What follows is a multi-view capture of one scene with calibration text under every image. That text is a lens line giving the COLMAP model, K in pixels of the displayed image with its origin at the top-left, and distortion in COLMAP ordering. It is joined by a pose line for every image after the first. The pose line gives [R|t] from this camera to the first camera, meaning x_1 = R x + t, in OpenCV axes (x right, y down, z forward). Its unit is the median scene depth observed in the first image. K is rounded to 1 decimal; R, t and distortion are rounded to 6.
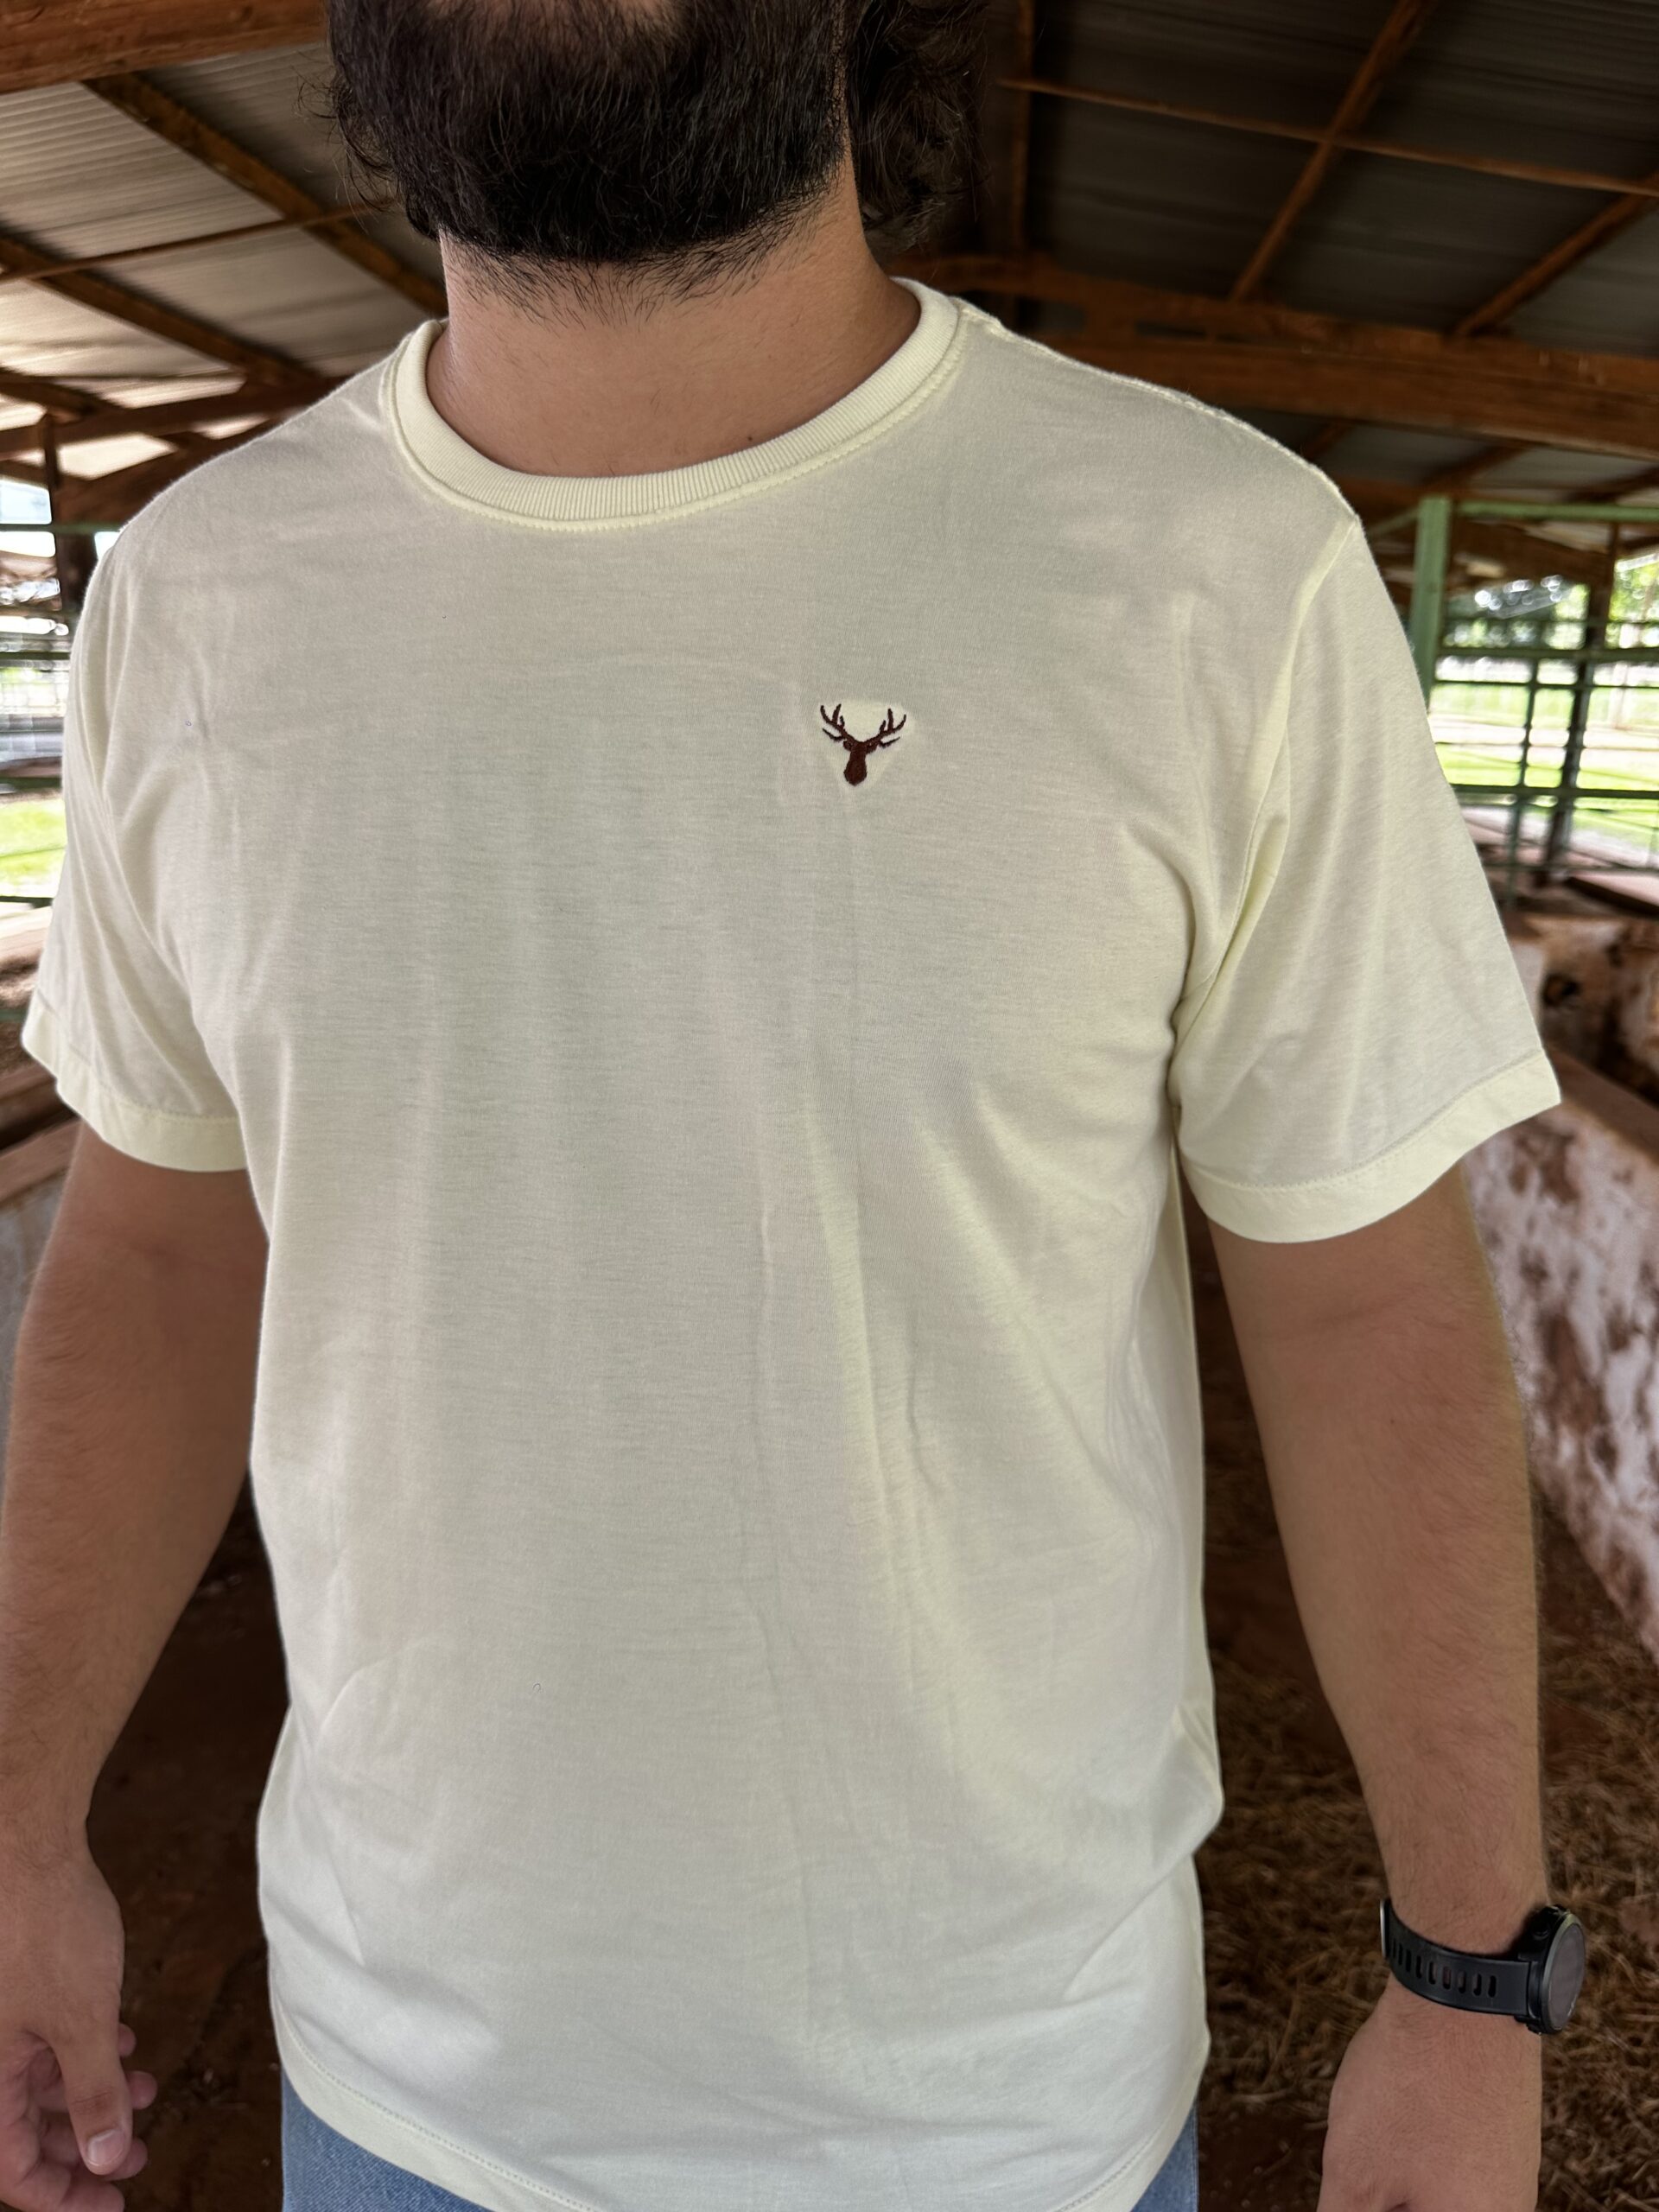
lens RADIAL K [[1600.8, 0, 836.3], [0, 1600.8, 1119.3], [0, 0, 1]] dist [-0.064983, 0.035532]
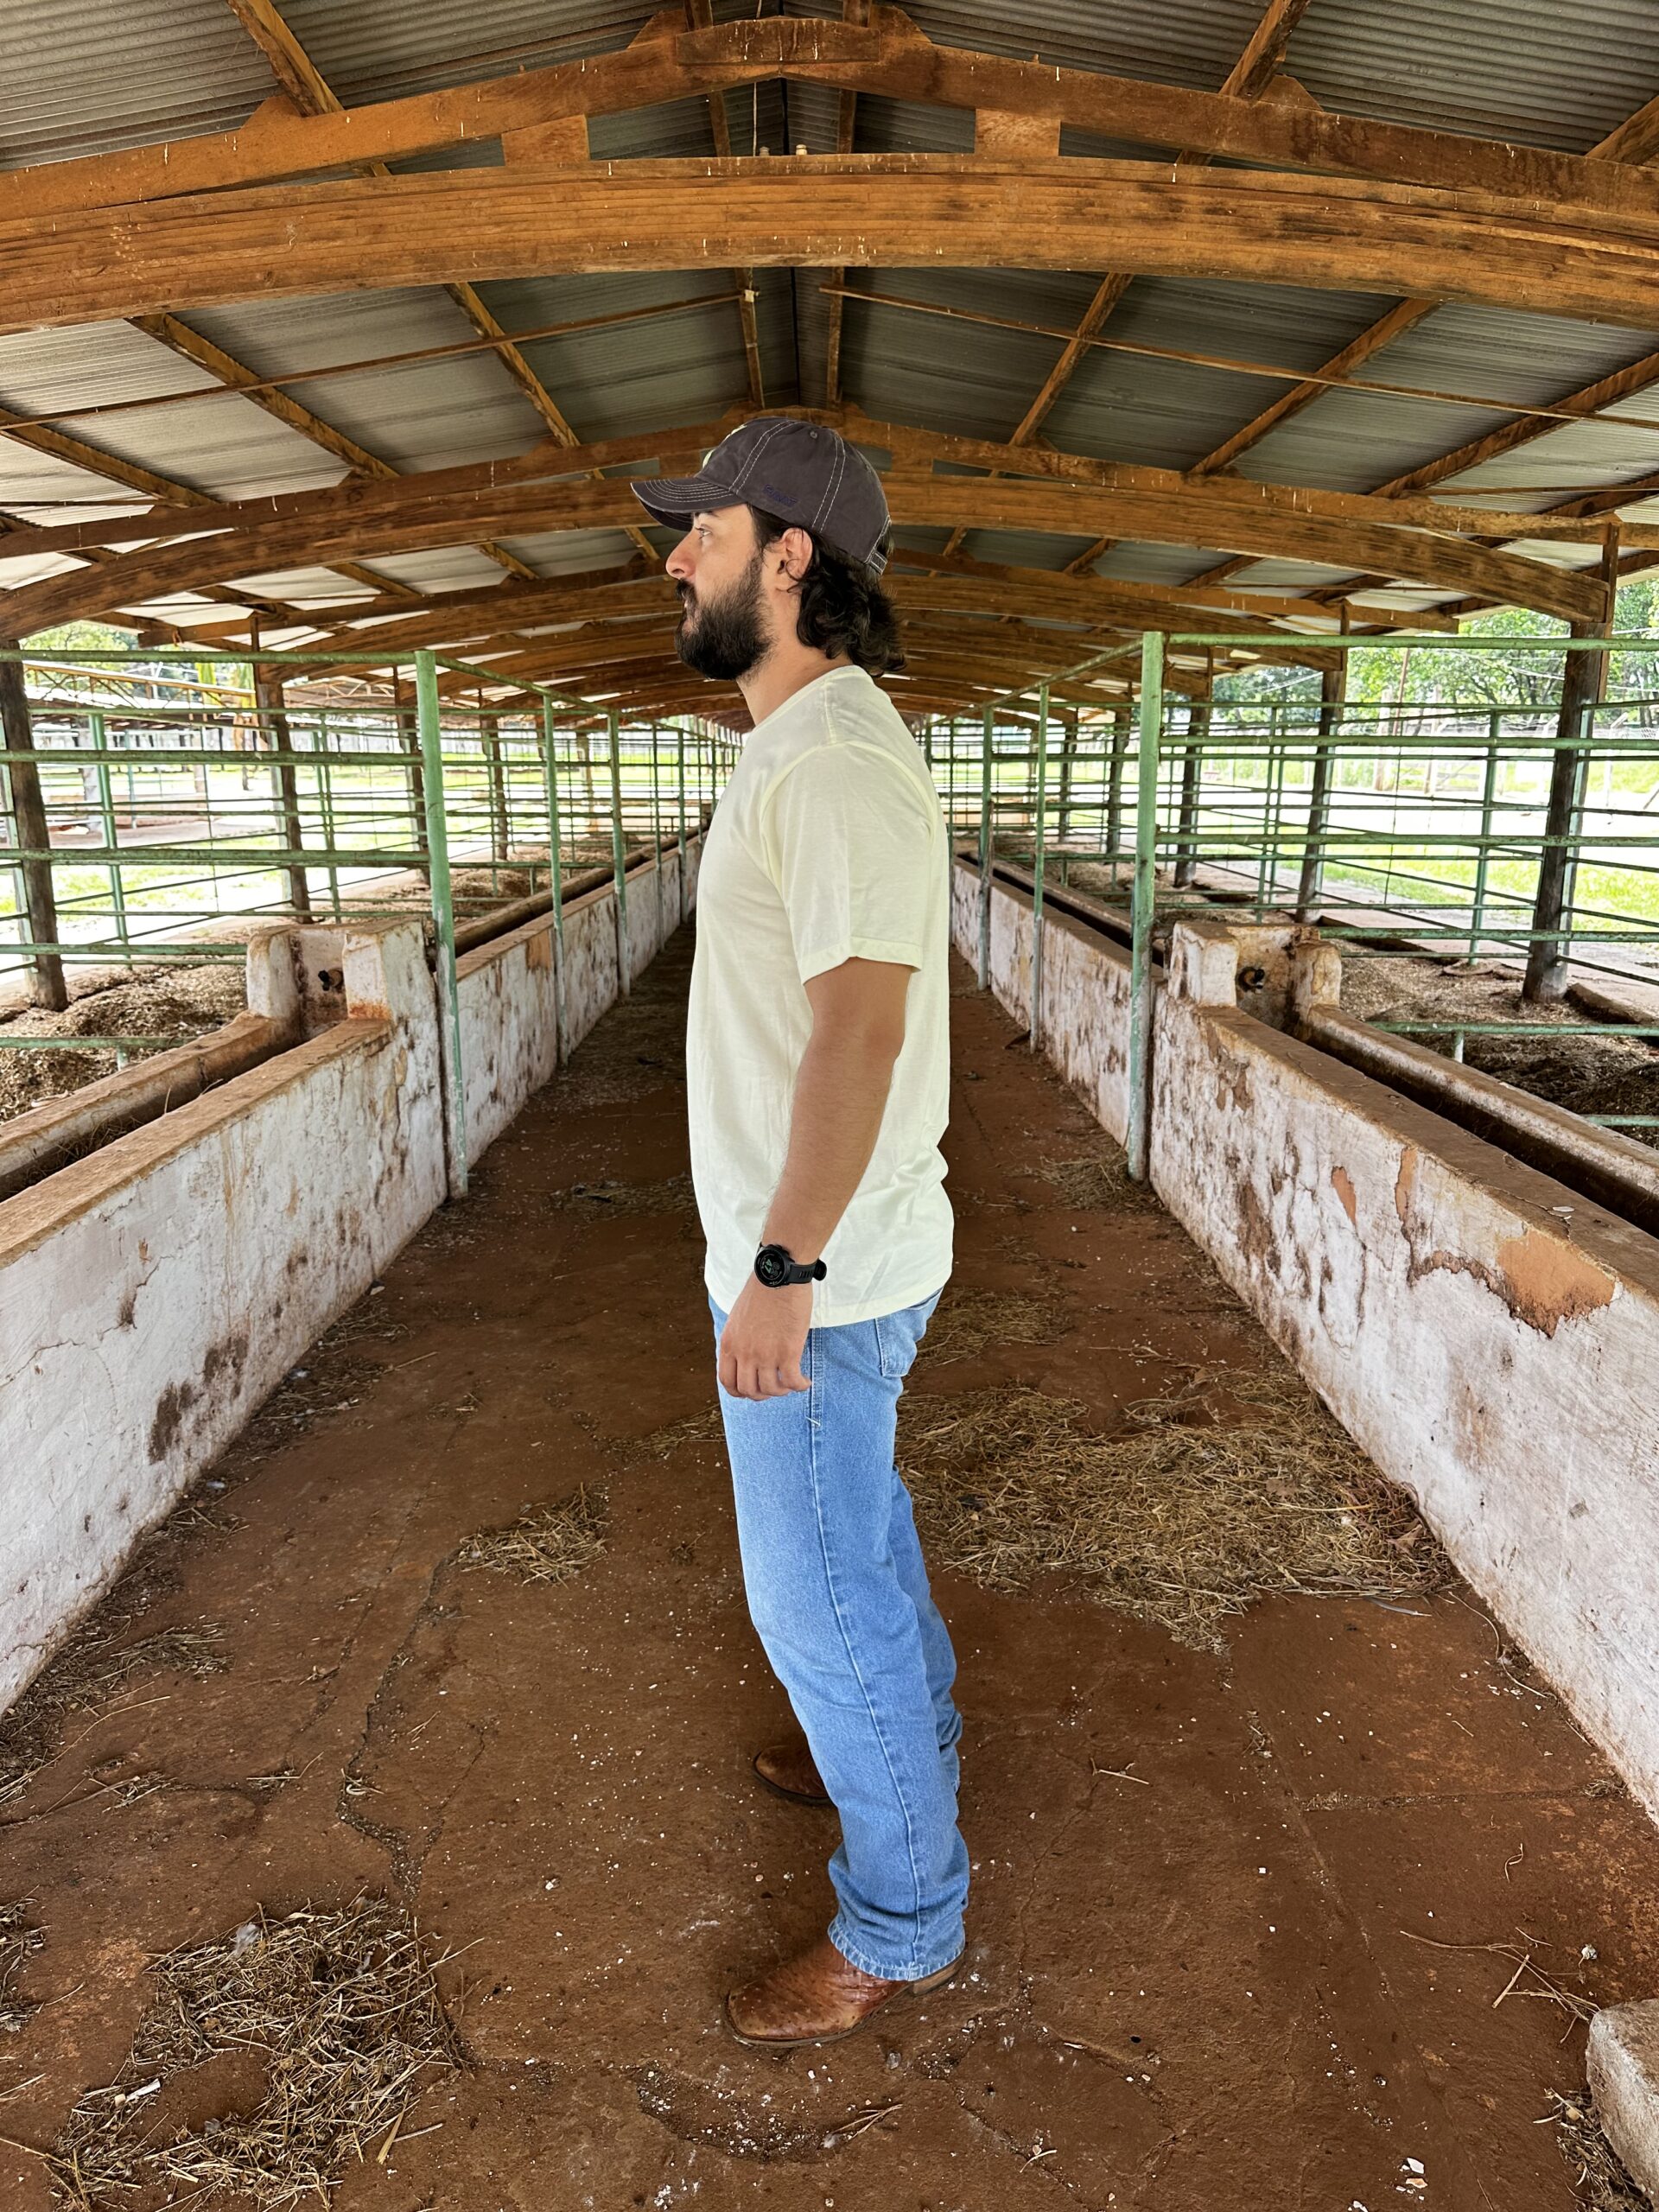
lens RADIAL K [[1558.0, 0, 840.6], [0, 1558.0, 1107.4], [0, 0, 1]] dist [0.005124, -0.010310]
pose [[0.993218, -0.038660, 0.109653, -0.077114], [0.043983, 0.997947, -0.046544, 0.096124], [-0.107628, 0.051052, 0.992880, -0.394212]]
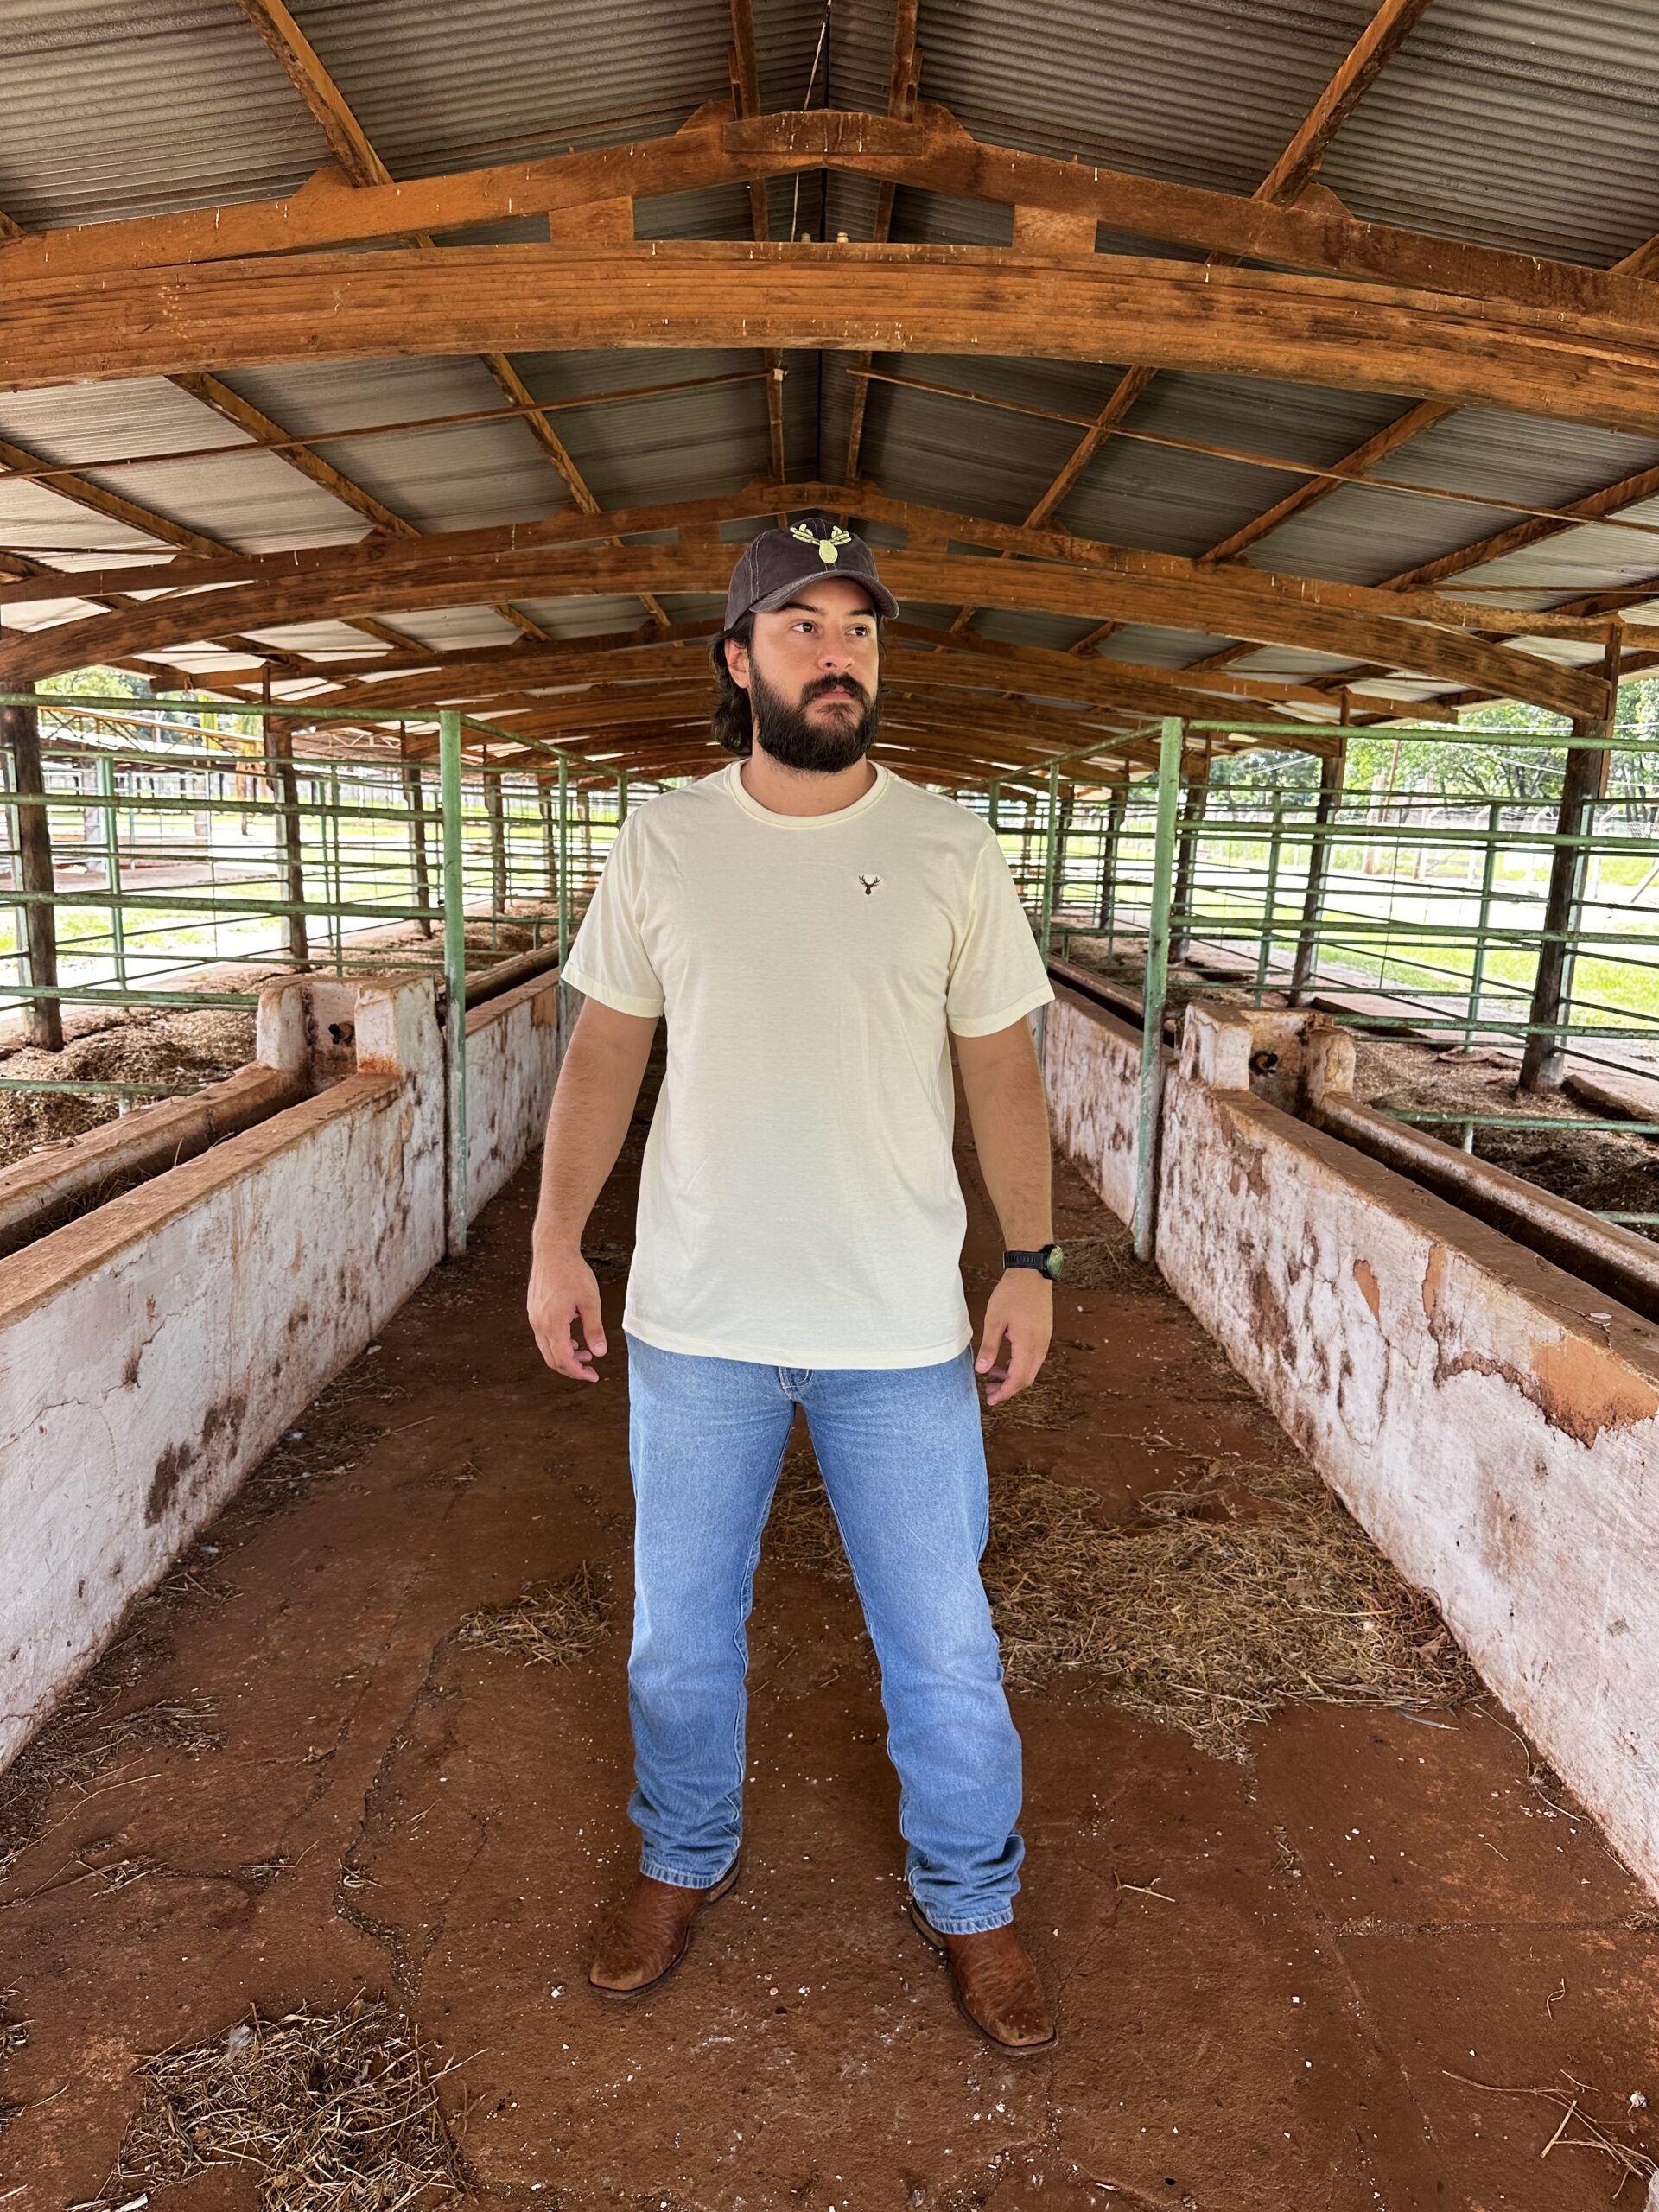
lens RADIAL K [[1558.2, 0, 832.9], [0, 1558.2, 1101.9], [0, 0, 1]] dist [0.003167, -0.008472]
pose [[0.993205, -0.000306, 0.116380, -0.102359], [0.010801, 0.995923, -0.089557, 0.085307], [-0.115878, 0.090205, 0.989159, -0.381130]]
